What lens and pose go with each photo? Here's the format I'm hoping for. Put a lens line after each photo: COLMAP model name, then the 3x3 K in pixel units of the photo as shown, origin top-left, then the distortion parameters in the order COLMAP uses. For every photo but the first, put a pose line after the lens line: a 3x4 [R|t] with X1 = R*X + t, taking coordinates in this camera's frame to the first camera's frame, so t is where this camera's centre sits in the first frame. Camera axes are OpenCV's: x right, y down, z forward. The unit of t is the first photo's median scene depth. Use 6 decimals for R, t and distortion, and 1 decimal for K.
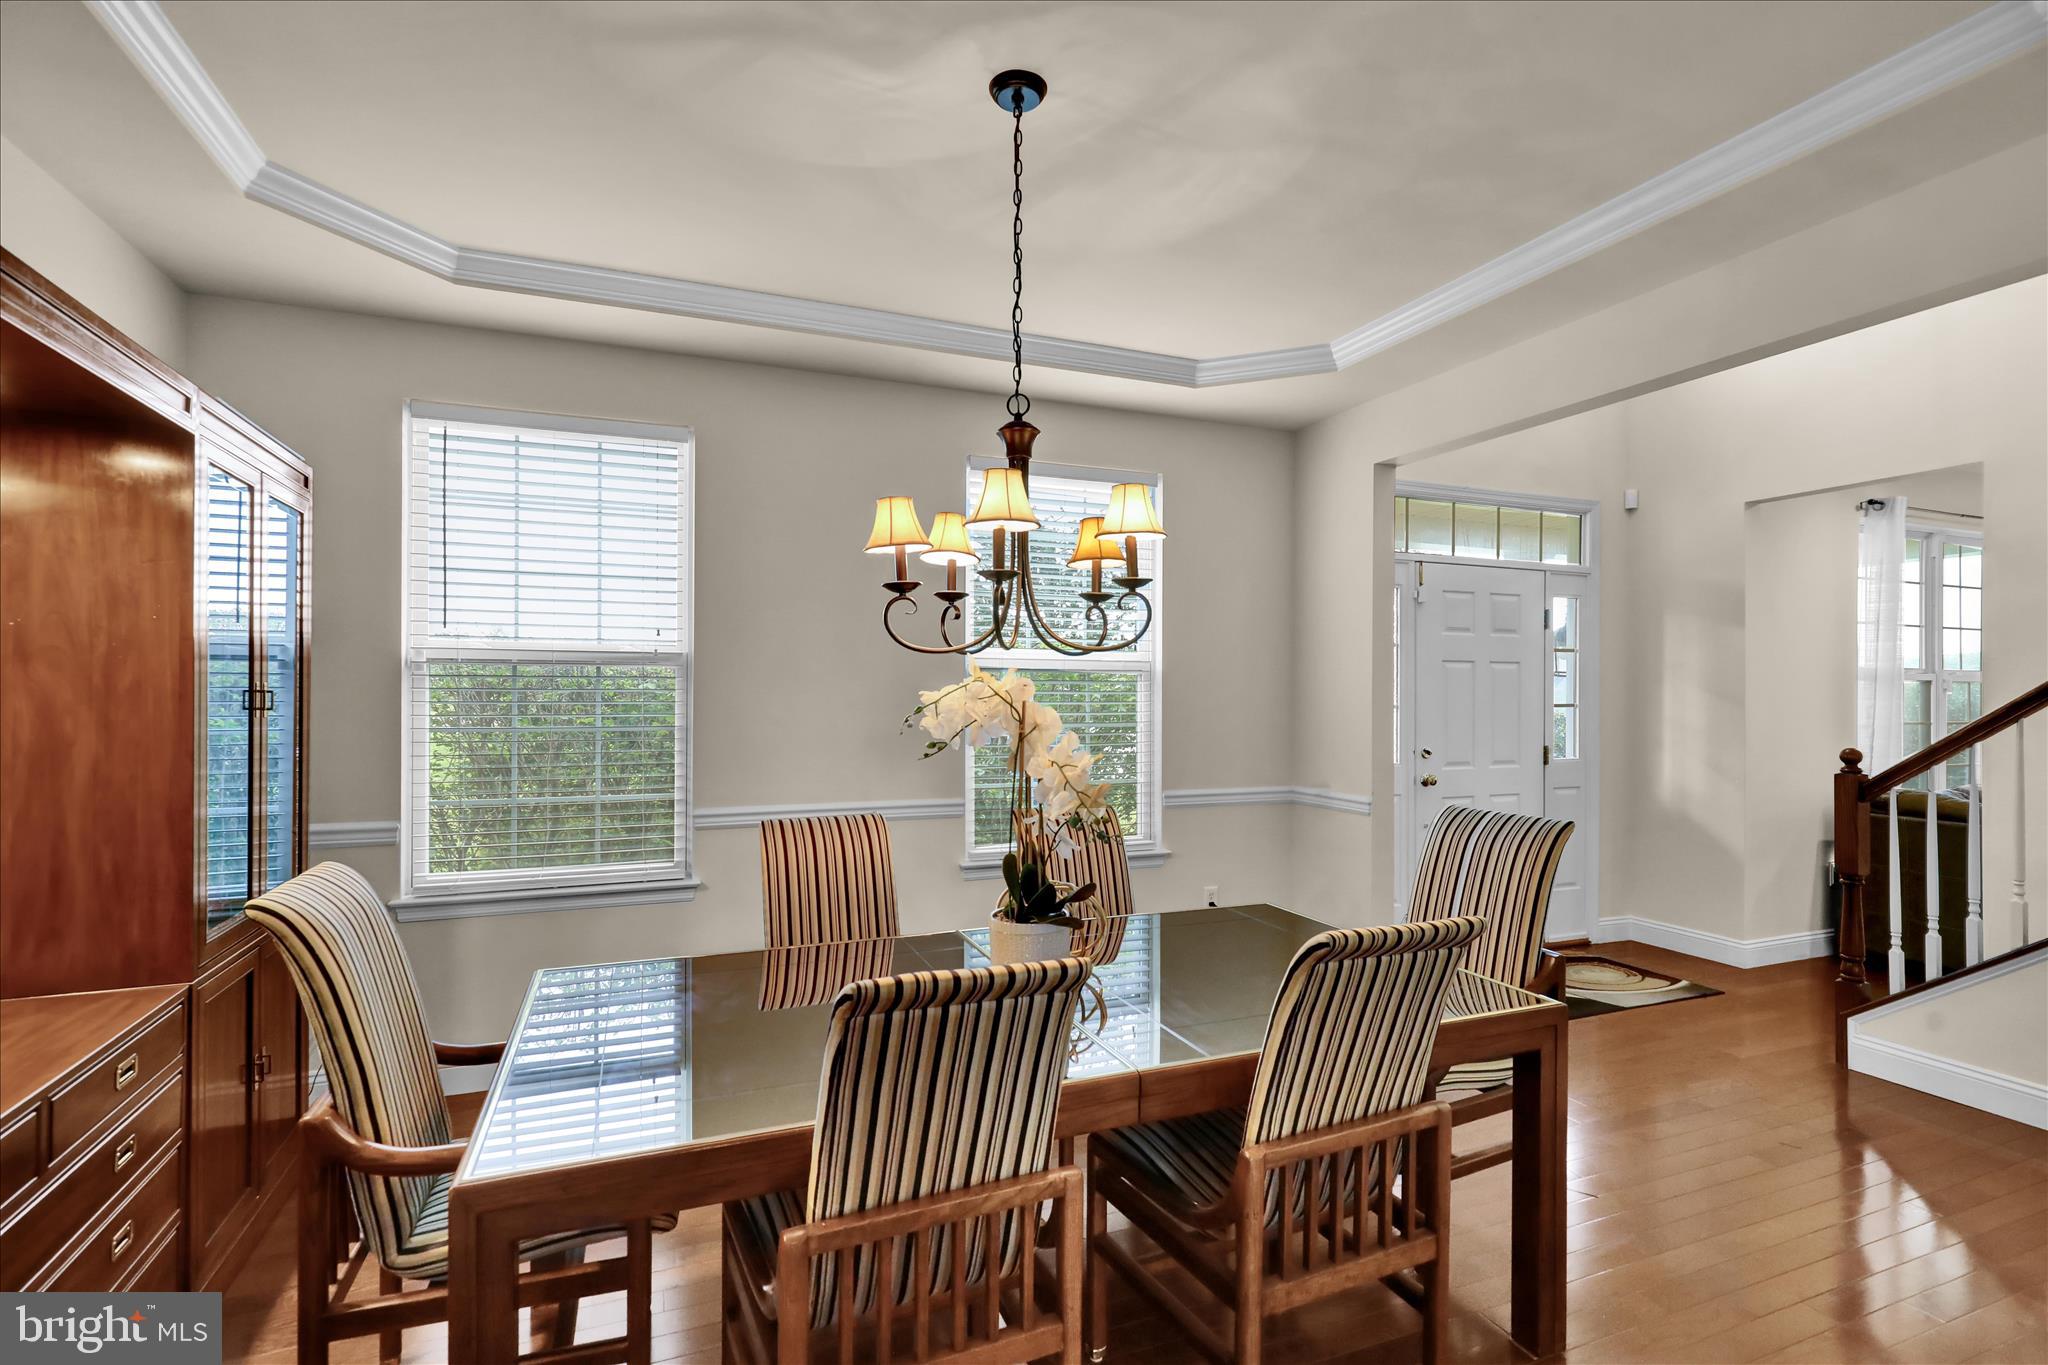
lens RADIAL K [[954.3, 0, 1024.7], [0, 954.3, 683.8], [0, 0, 1]] dist [-0.000001, 0.001201]
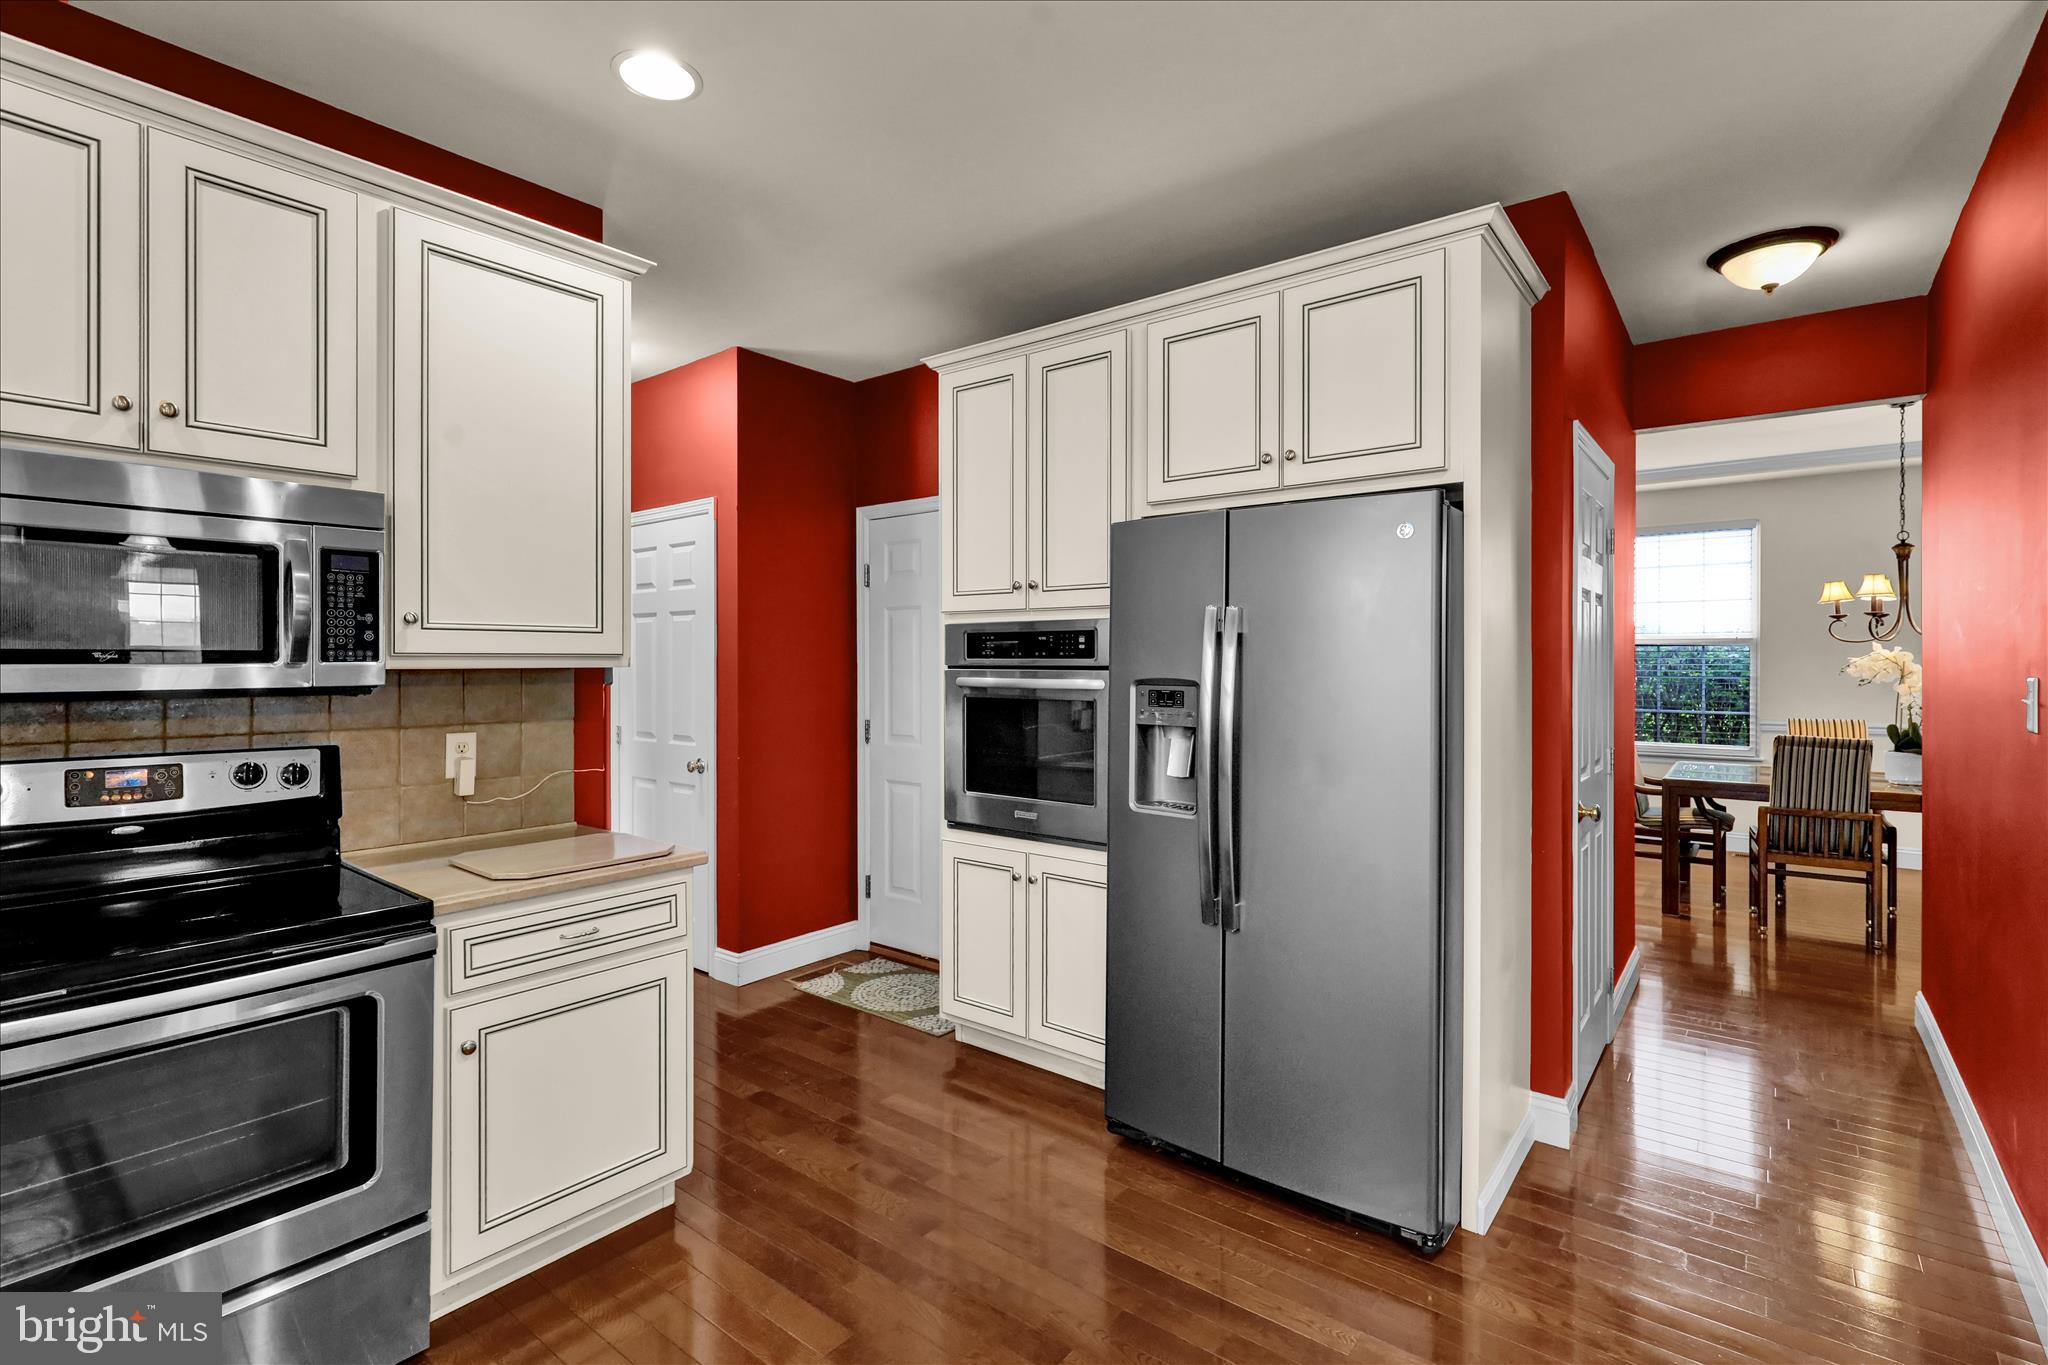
lens RADIAL K [[954.3, 0, 1031.4], [0, 954.3, 661.9], [0, 0, 1]] dist [-0.000001, 0.001201]
pose [[0.509271, 0.001627, -0.860605, 0.943427], [0.002911, 0.999989, 0.003613, 0.001797], [0.860601, -0.004345, 0.509261, -2.081881]]
